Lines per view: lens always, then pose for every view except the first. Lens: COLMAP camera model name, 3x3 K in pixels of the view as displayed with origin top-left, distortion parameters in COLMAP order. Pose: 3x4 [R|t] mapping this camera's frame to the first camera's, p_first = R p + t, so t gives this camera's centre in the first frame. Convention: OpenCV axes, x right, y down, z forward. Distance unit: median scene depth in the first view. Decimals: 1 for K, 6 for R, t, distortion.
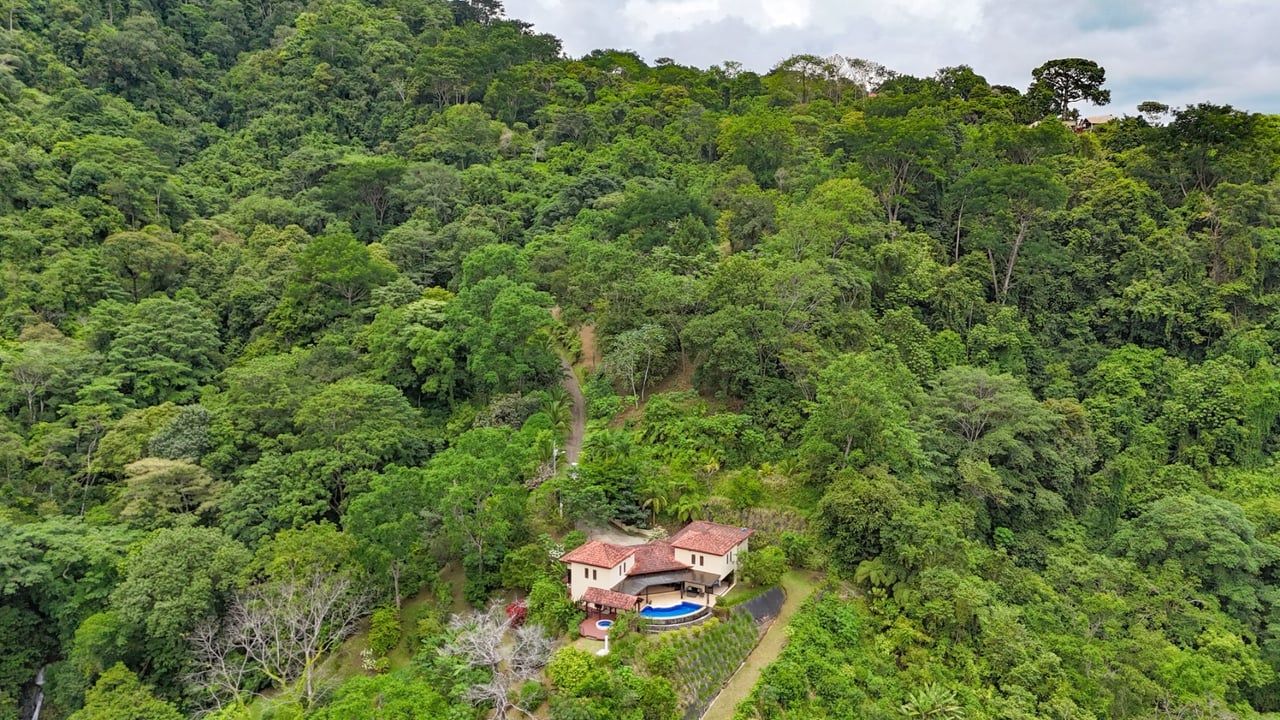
lens RADIAL K [[948.0, 0, 640.0], [0, 948.0, 360.0], [0, 0, 1]] dist [0.055170, -0.054893]
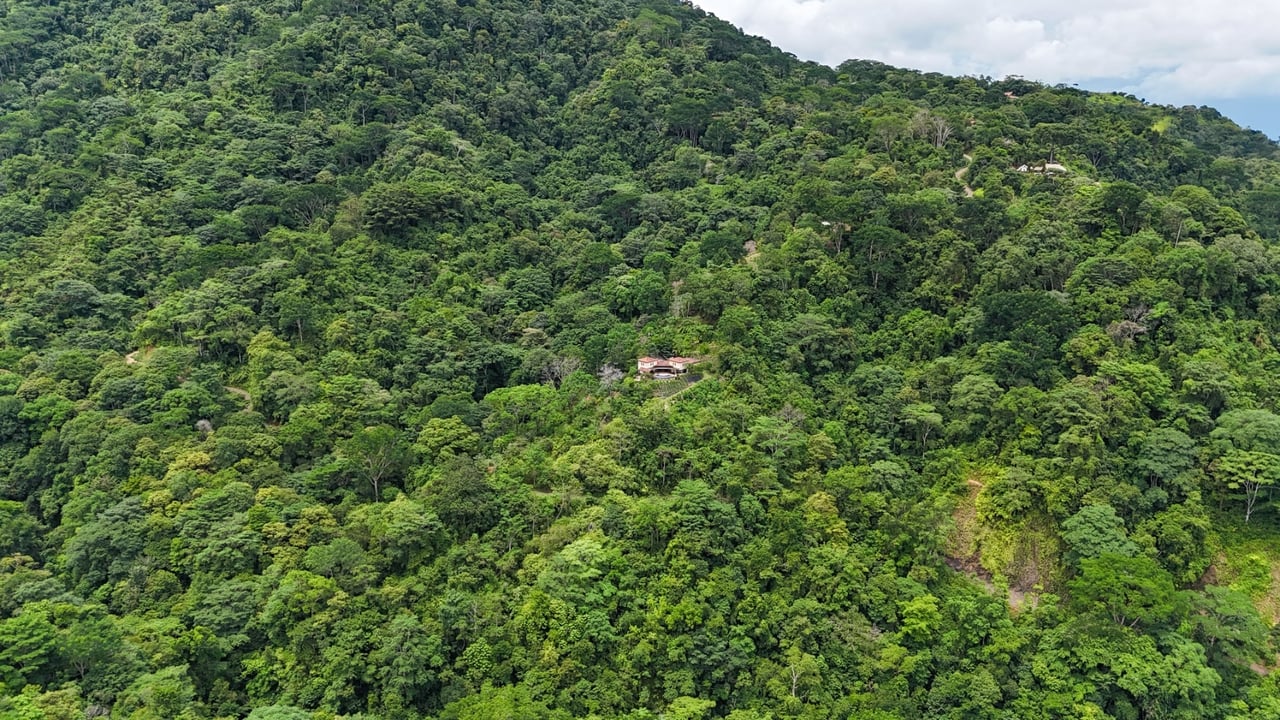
lens RADIAL K [[948.0, 0, 640.0], [0, 948.0, 360.0], [0, 0, 1]] dist [0.055170, -0.054893]
pose [[0.948329, 0.073271, -0.308714, 0.538927], [-0.048099, 0.994924, 0.088386, -0.057233], [0.313623, -0.068970, 0.947039, -1.242802]]
